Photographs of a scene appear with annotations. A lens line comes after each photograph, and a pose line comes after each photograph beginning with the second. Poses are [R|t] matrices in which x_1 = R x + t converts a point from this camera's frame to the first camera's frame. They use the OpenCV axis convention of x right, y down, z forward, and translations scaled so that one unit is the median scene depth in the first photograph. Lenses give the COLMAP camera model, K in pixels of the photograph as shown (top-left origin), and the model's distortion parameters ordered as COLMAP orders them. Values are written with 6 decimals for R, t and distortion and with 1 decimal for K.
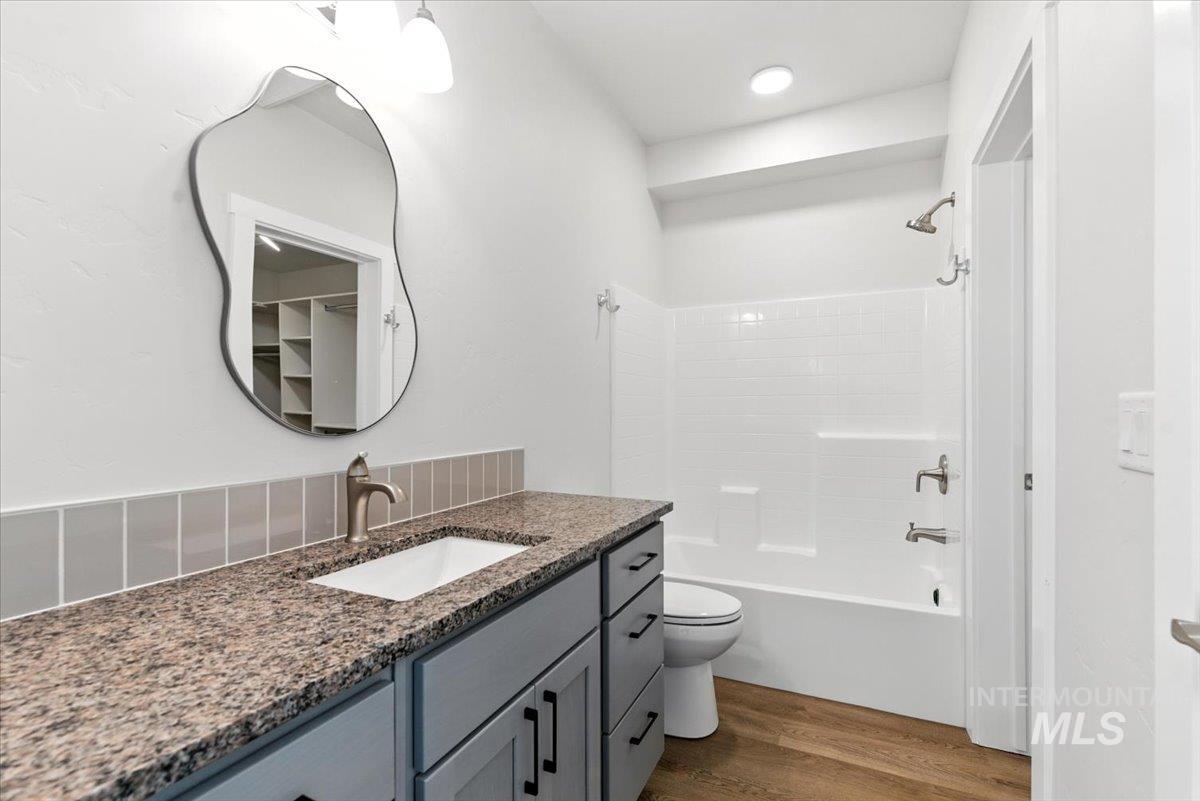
lens RADIAL K [[521.7, 0, 604.6], [0, 521.7, 405.2], [0, 0, 1]] dist [-0.002824, 0.000042]
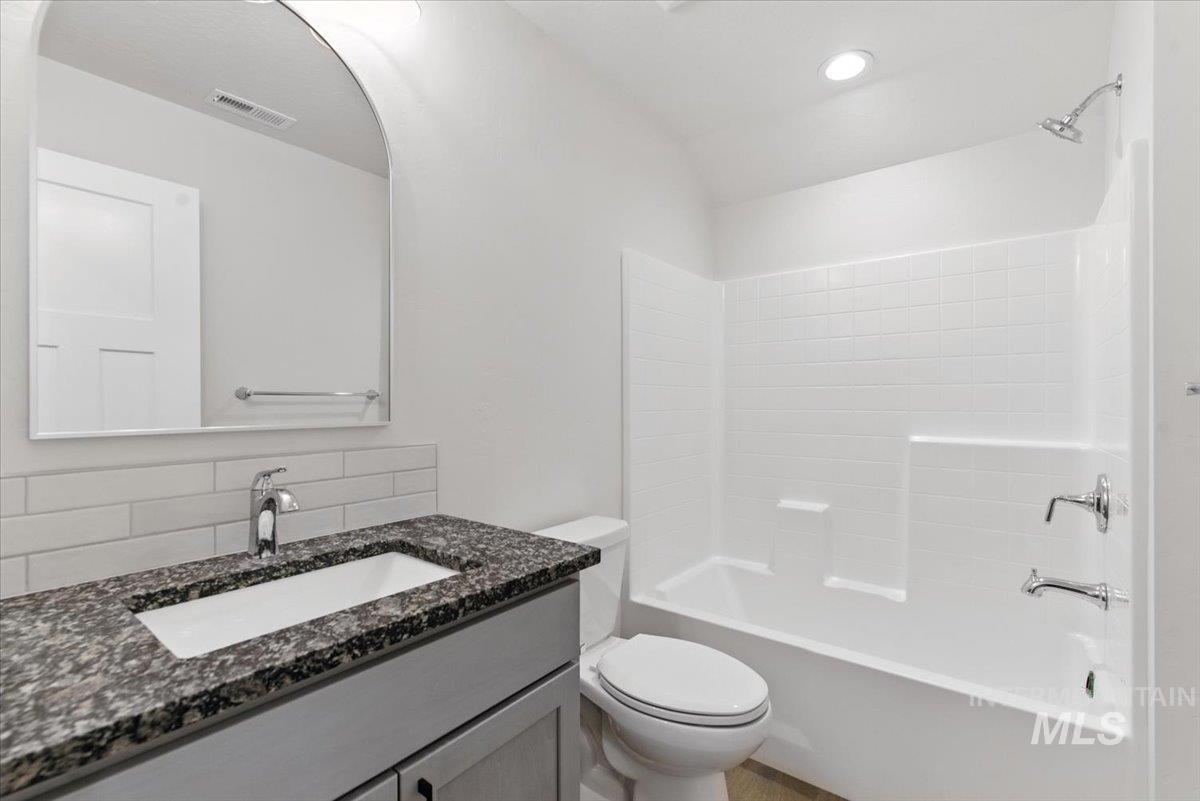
lens RADIAL K [[521.7, 0, 597.4], [0, 521.7, 398.4], [0, 0, 1]] dist [-0.002824, 0.000042]
pose [[0.968433, -0.000976, -0.249272, 0.178077], [0.001830, 0.999993, 0.003191, -0.003759], [0.249268, -0.003546, 0.968428, 0.184176]]
